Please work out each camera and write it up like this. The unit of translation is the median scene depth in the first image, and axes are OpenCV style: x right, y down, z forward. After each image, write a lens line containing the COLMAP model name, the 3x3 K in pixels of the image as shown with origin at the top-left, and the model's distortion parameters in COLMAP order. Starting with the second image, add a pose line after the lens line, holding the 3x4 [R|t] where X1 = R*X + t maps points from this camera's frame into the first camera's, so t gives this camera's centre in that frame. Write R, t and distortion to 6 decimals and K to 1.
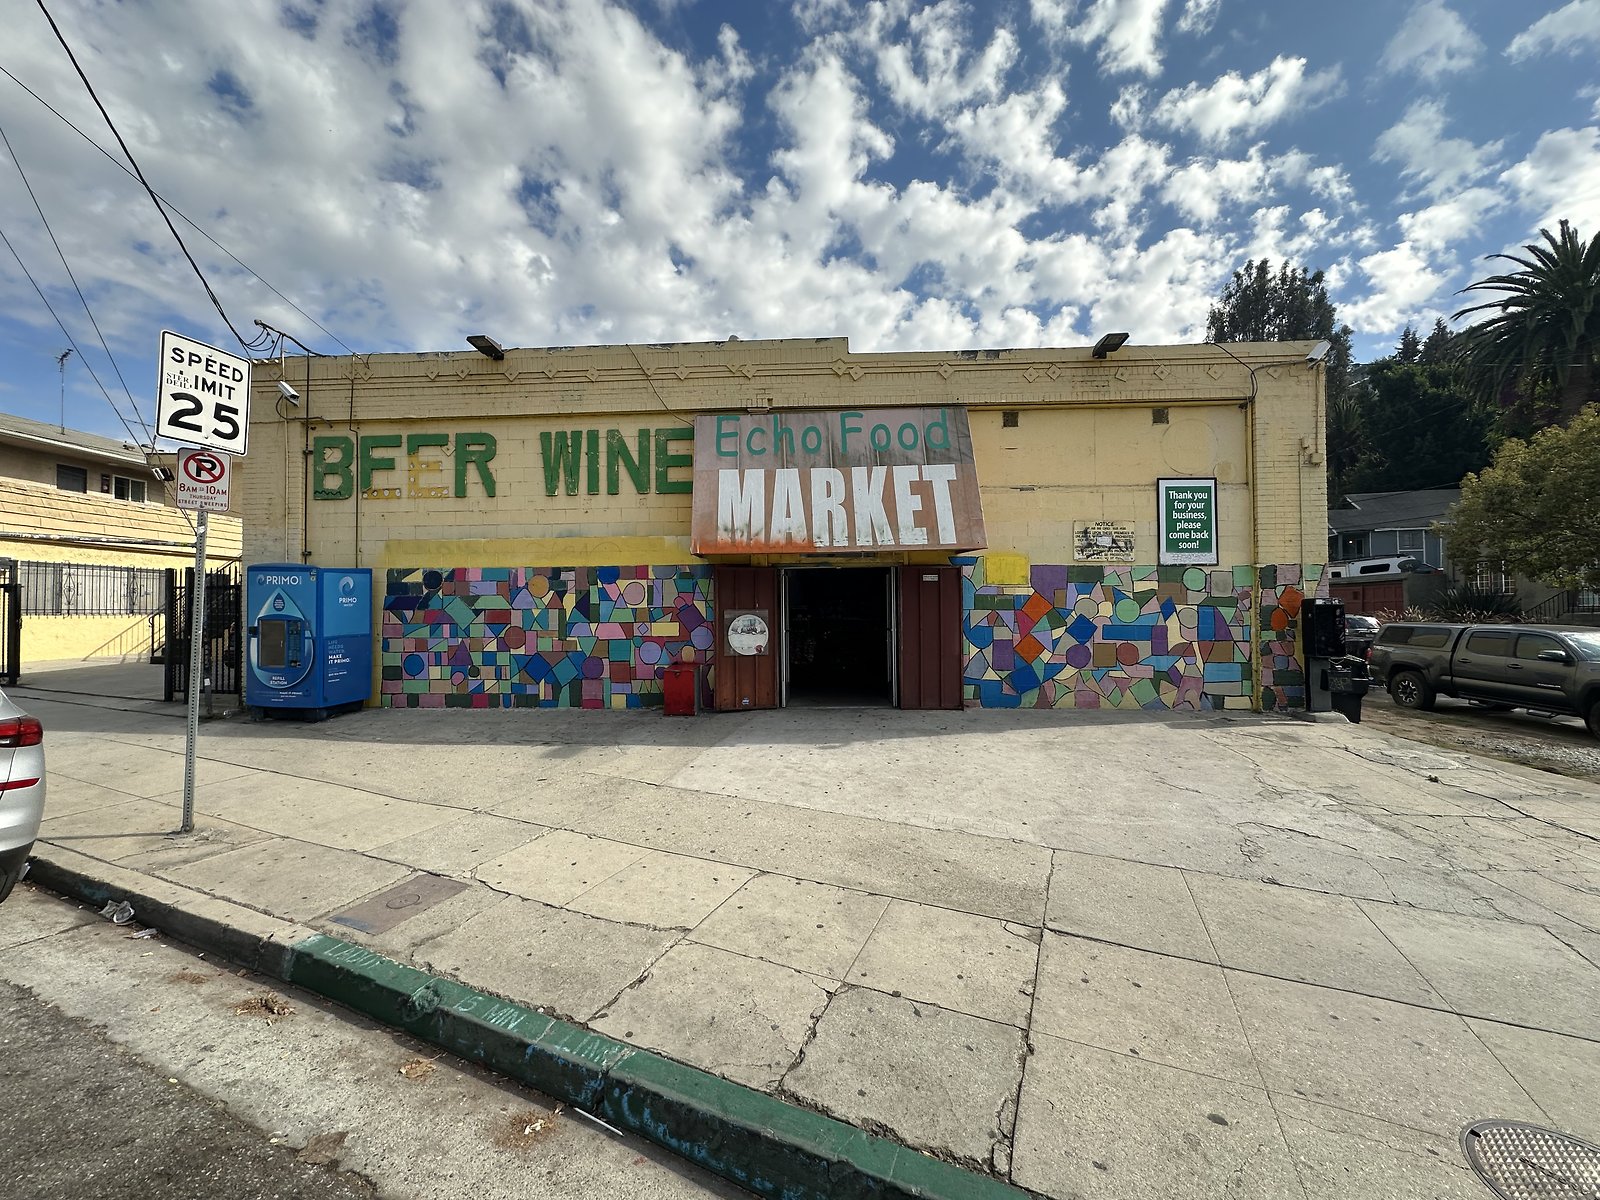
lens RADIAL K [[637.9, 0, 797.8], [0, 637.9, 597.8], [0, 0, 1]] dist [-0.006526, 0.002152]
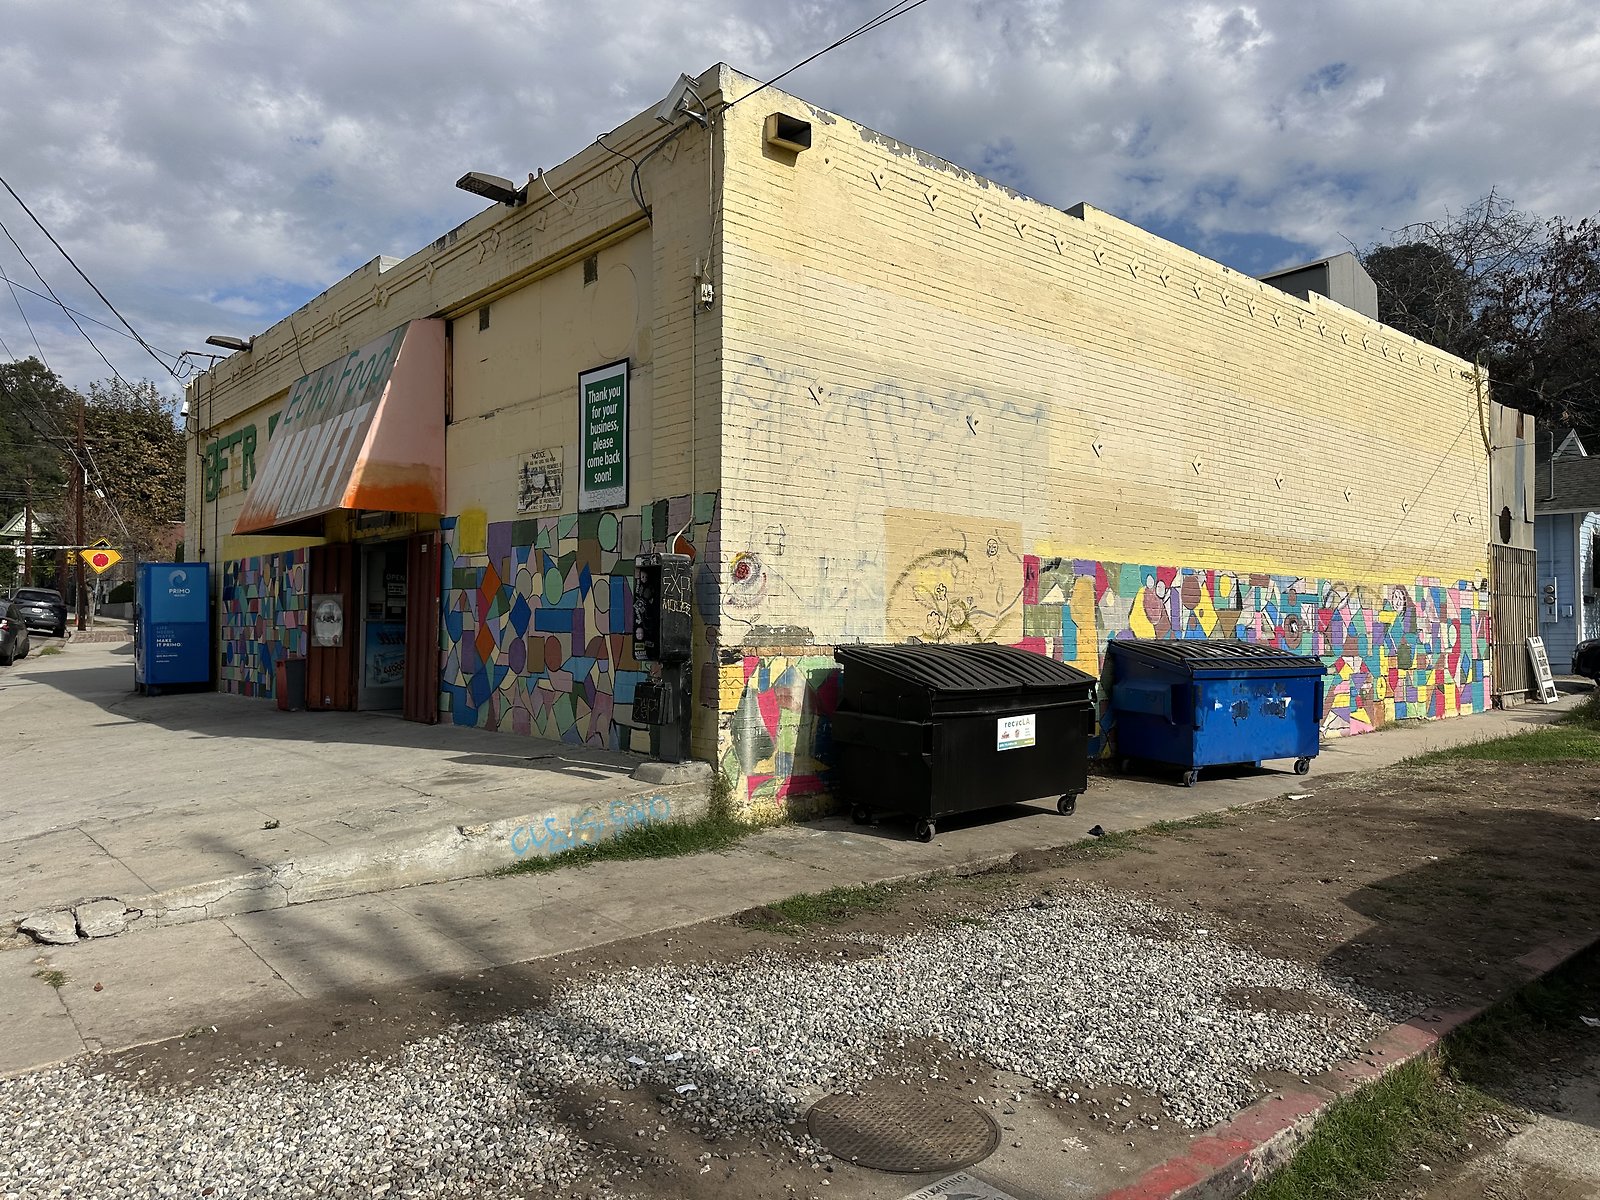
lens RADIAL K [[1118.3, 0, 810.9], [0, 1118.3, 600.9], [0, 0, 1]] dist [0.070288, -0.087711]
pose [[0.707837, -0.011278, -0.706286, 1.480555], [0.005492, 0.999930, -0.010463, 0.047716], [0.706355, 0.003527, 0.707849, 0.373706]]
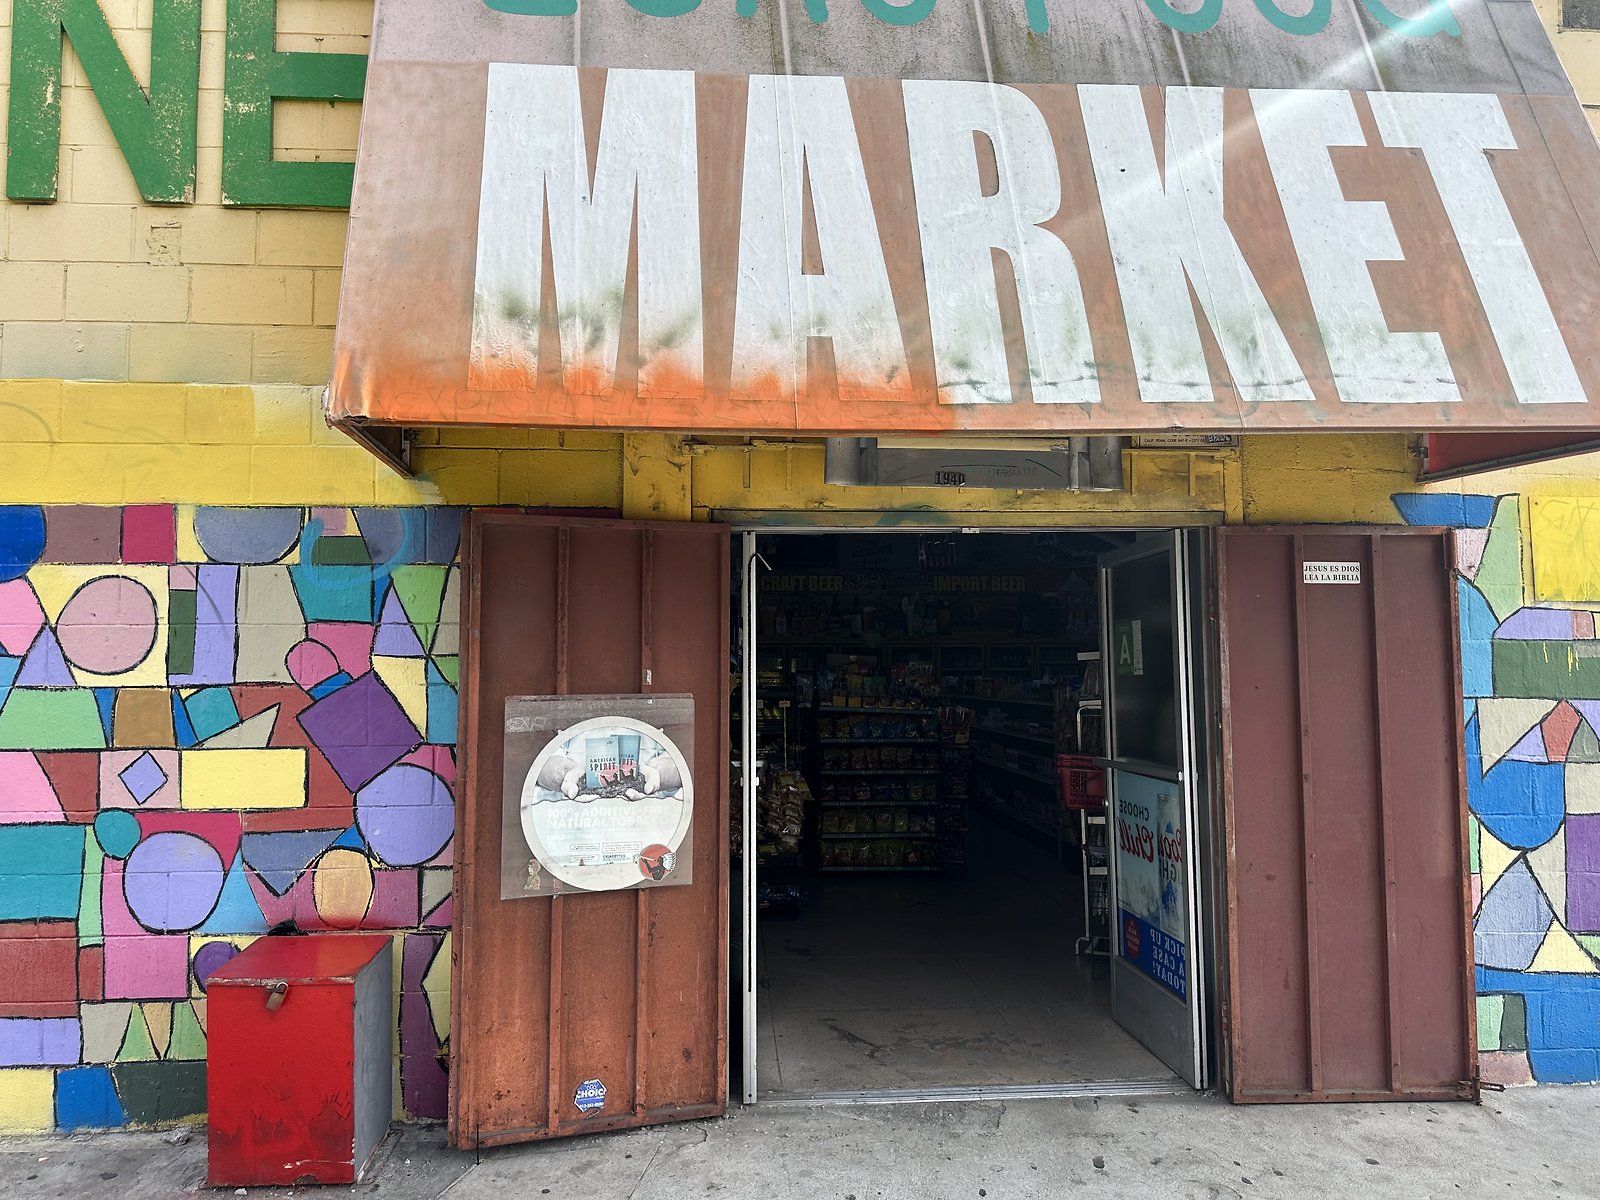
lens RADIAL K [[1118.3, 0, 812.3], [0, 1118.3, 595.8], [0, 0, 1]] dist [0.070288, -0.087711]
pose [[0.991321, 0.012700, 0.130850, -0.058296], [-0.006150, 0.998713, -0.050336, 0.002208], [-0.131321, 0.049094, 0.990124, 0.576932]]
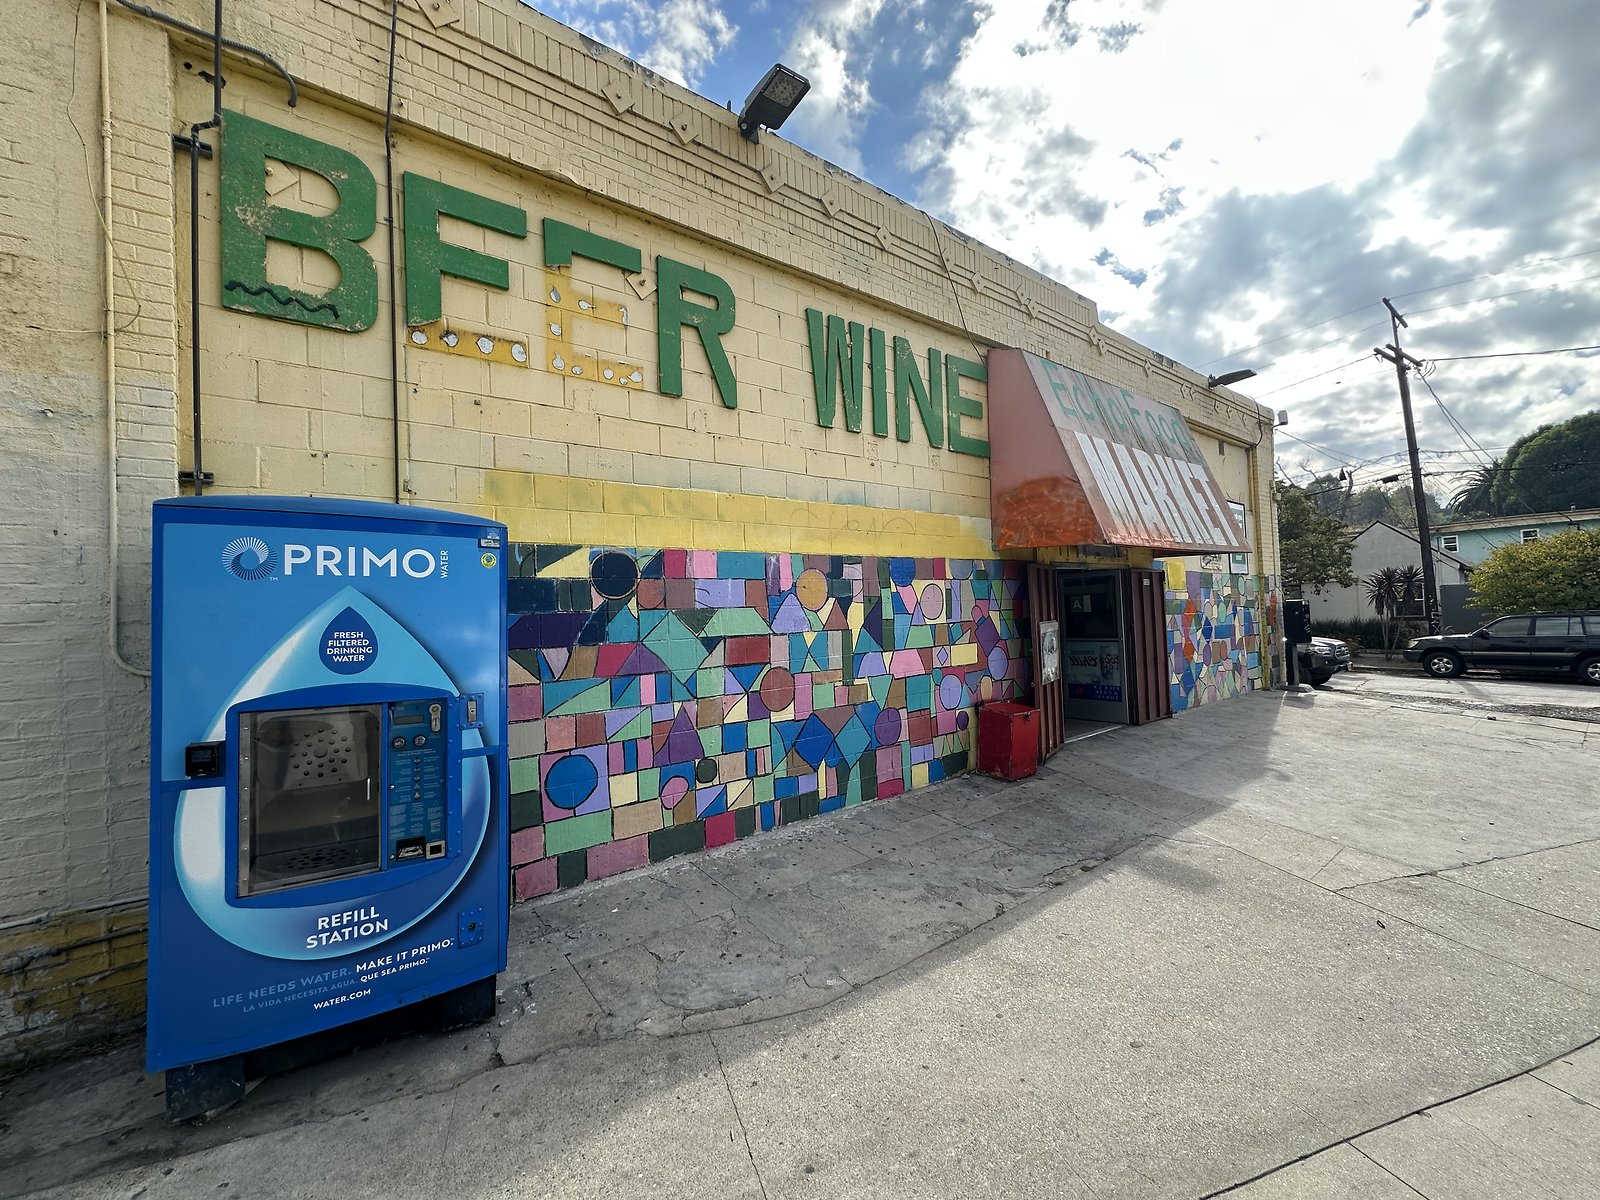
lens RADIAL K [[637.9, 0, 791.3], [0, 637.9, 596.7], [0, 0, 1]] dist [-0.006526, 0.002152]
pose [[0.755557, -0.003445, 0.655074, -0.808884], [0.016983, 0.999753, -0.014330, -0.004853], [-0.654863, 0.021953, 0.755429, 0.630867]]
